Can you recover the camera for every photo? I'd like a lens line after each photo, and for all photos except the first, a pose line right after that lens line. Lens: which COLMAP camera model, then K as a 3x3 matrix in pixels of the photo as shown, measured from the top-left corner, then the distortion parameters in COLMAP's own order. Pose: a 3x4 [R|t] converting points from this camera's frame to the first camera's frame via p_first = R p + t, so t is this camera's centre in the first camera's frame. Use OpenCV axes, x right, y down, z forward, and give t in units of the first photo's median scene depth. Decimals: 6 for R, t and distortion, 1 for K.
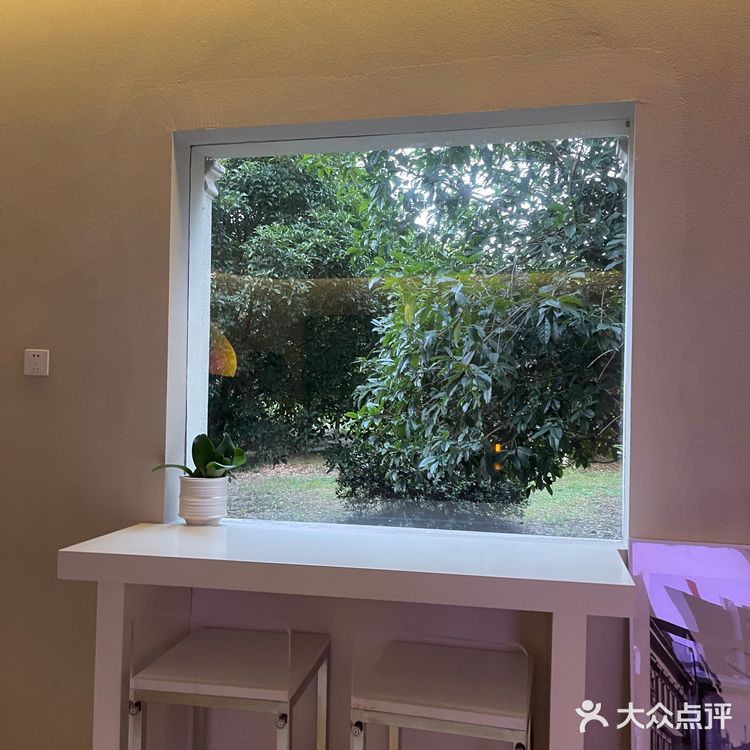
lens RADIAL K [[740.0, 0, 371.4], [0, 740.0, 379.5], [0, 0, 1]] dist [0.042133, 0.000000]
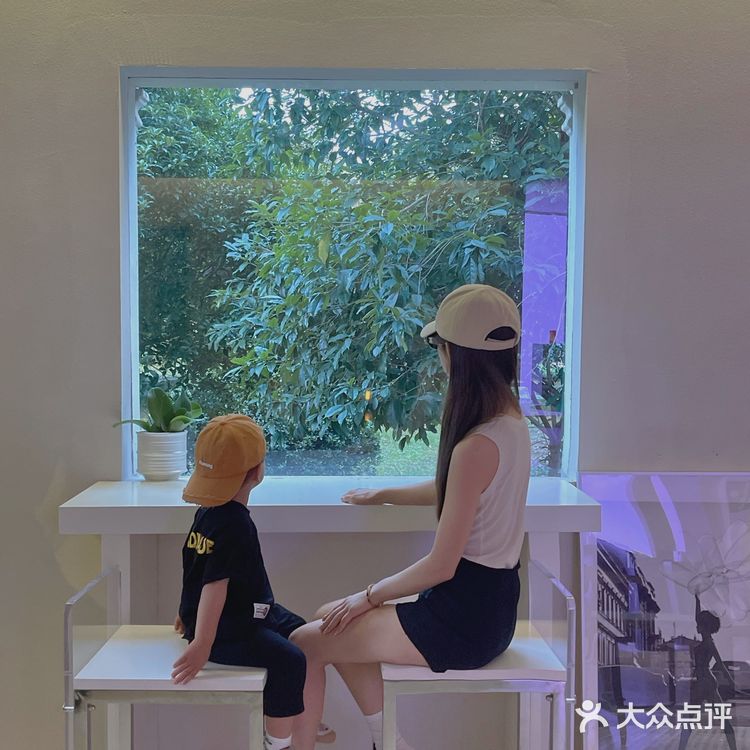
lens RADIAL K [[951.8, 0, 377.5], [0, 951.8, 373.5], [0, 0, 1]] dist [0.110130, 0.000000]
pose [[0.976861, -0.021967, 0.212742, -0.211240], [0.007173, 0.997517, 0.070064, -0.030225], [-0.213753, -0.066917, 0.974593, -0.273173]]
